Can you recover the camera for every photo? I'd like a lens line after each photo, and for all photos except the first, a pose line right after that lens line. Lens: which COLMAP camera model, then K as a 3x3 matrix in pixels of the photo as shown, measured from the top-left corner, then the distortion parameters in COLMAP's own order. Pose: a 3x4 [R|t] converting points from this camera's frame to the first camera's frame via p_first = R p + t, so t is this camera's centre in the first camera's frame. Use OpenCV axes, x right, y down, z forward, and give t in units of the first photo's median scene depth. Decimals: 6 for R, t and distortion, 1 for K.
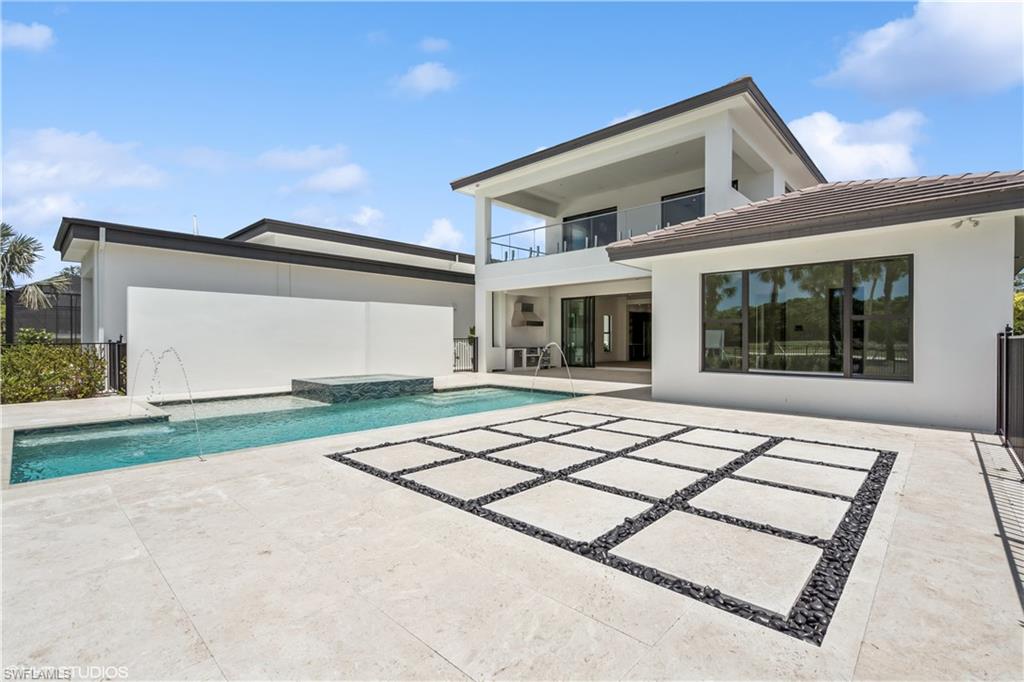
lens RADIAL K [[465.7, 0, 516.9], [0, 465.7, 339.0], [0, 0, 1]] dist [-0.004568, 0.002256]
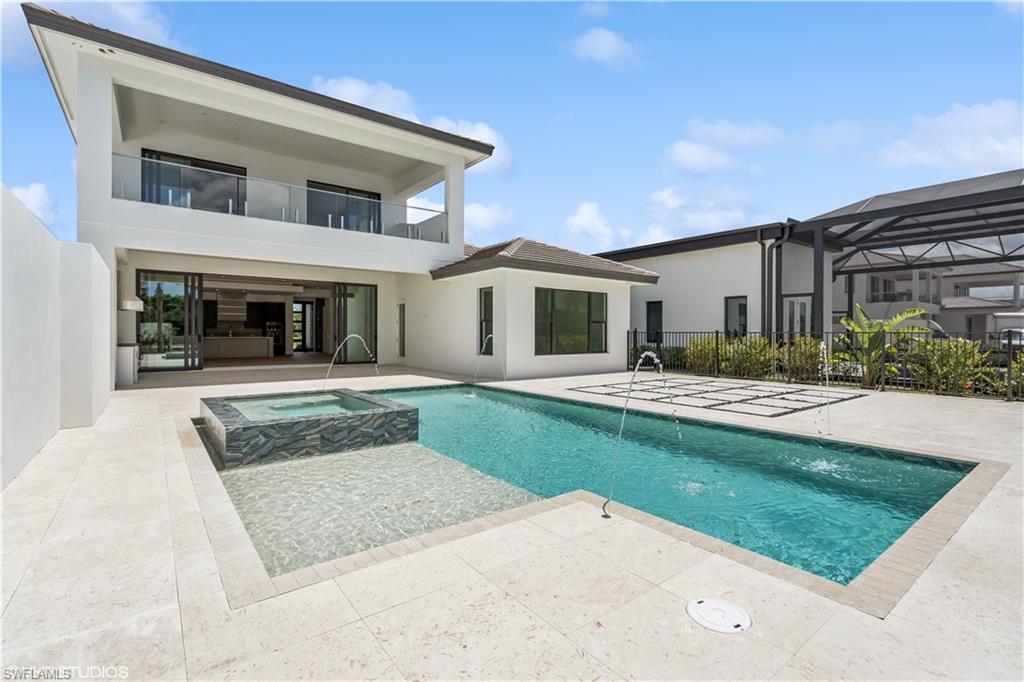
lens RADIAL K [[465.7, 0, 514.1], [0, 465.7, 336.4], [0, 0, 1]] dist [-0.004568, 0.002256]
pose [[0.162625, -0.005828, 0.986671, -0.795158], [0.000155, 0.999983, 0.005881, 0.002497], [-0.986688, -0.000803, 0.162623, 0.645571]]
